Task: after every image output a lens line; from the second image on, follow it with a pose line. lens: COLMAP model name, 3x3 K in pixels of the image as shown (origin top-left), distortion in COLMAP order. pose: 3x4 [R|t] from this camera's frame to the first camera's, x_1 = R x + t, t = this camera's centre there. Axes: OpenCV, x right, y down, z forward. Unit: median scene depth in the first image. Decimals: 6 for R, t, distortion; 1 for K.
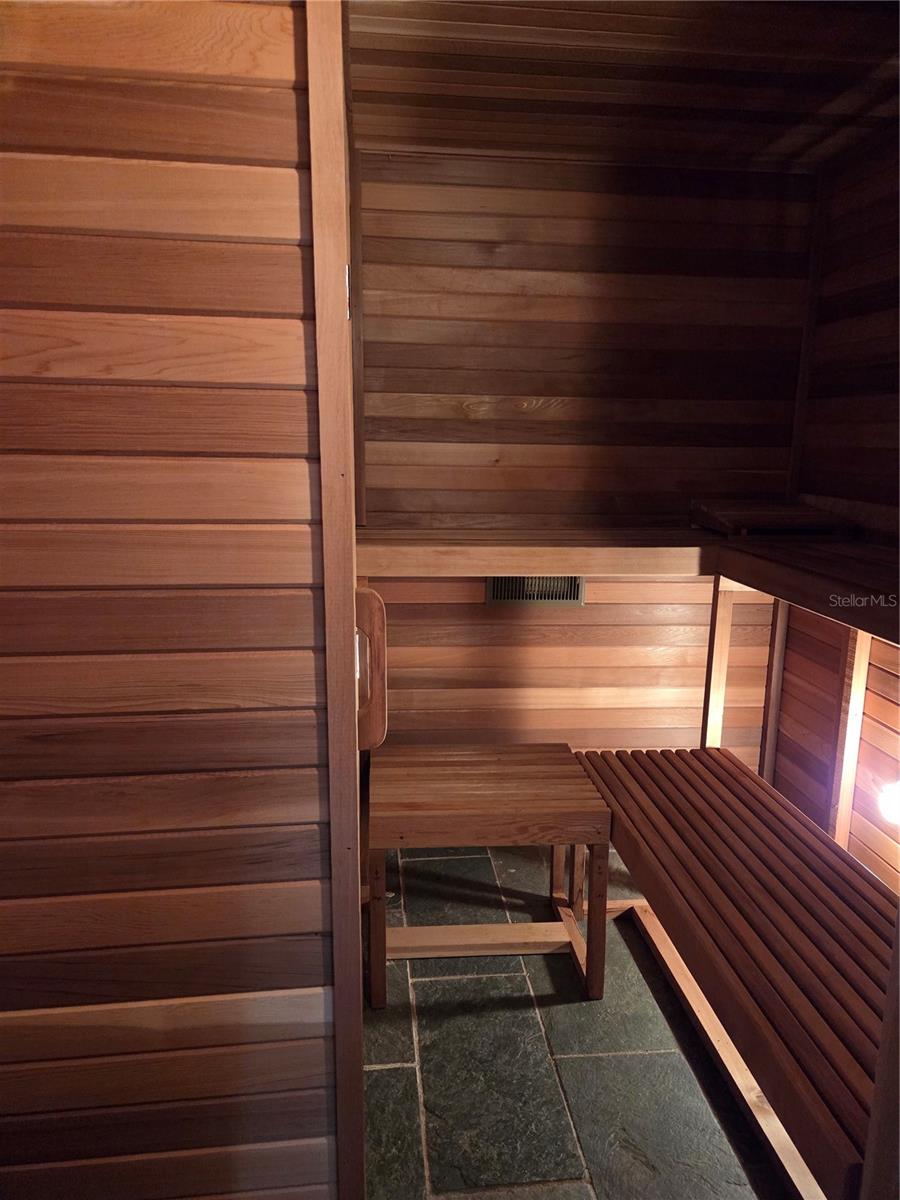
lens RADIAL K [[812.3, 0, 445.7], [0, 812.3, 607.0], [0, 0, 1]] dist [0.057250, -0.032111]
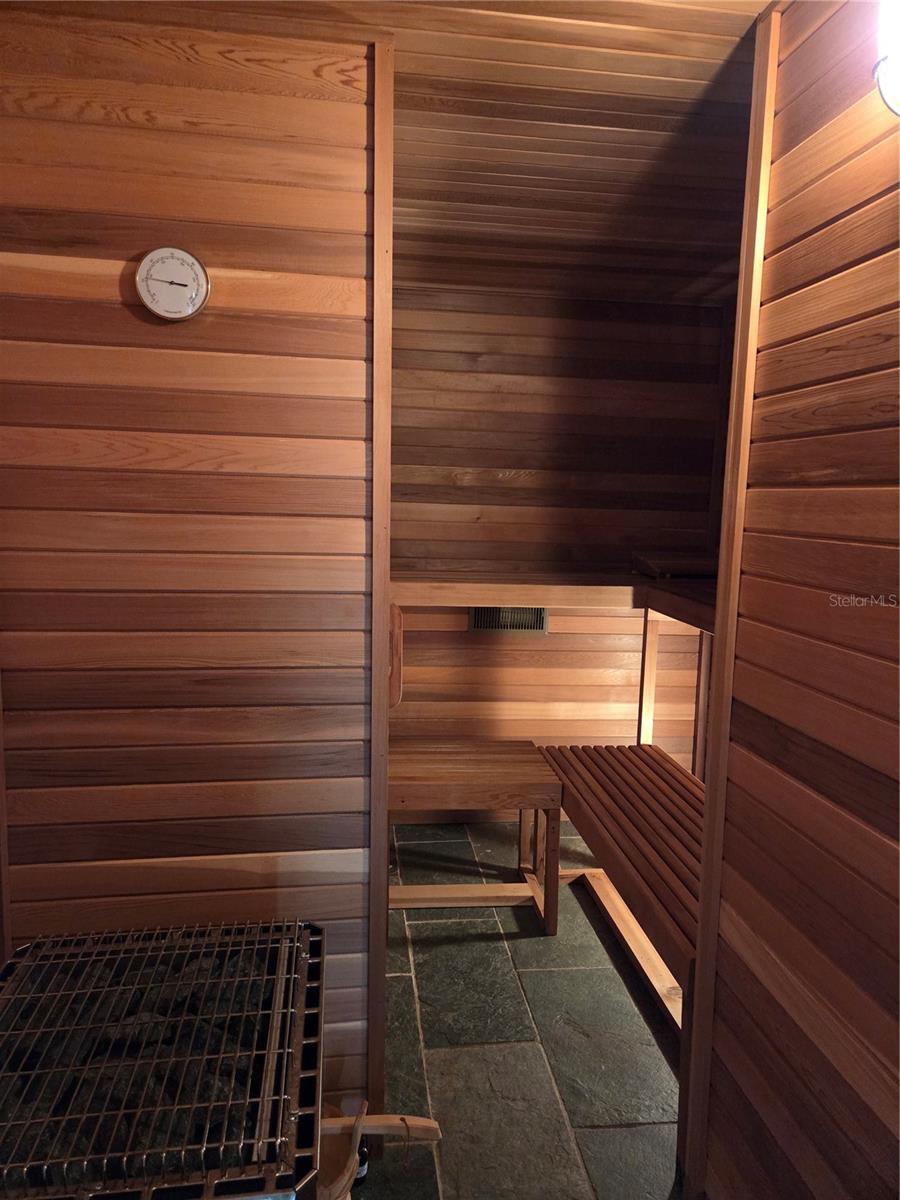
lens RADIAL K [[812.3, 0, 445.9], [0, 812.3, 594.5], [0, 0, 1]] dist [0.057250, -0.032111]
pose [[0.999743, 0.012088, 0.019161, -0.013740], [-0.010514, 0.996724, -0.080192, 0.054312], [-0.020067, 0.079970, 0.996595, -0.333747]]
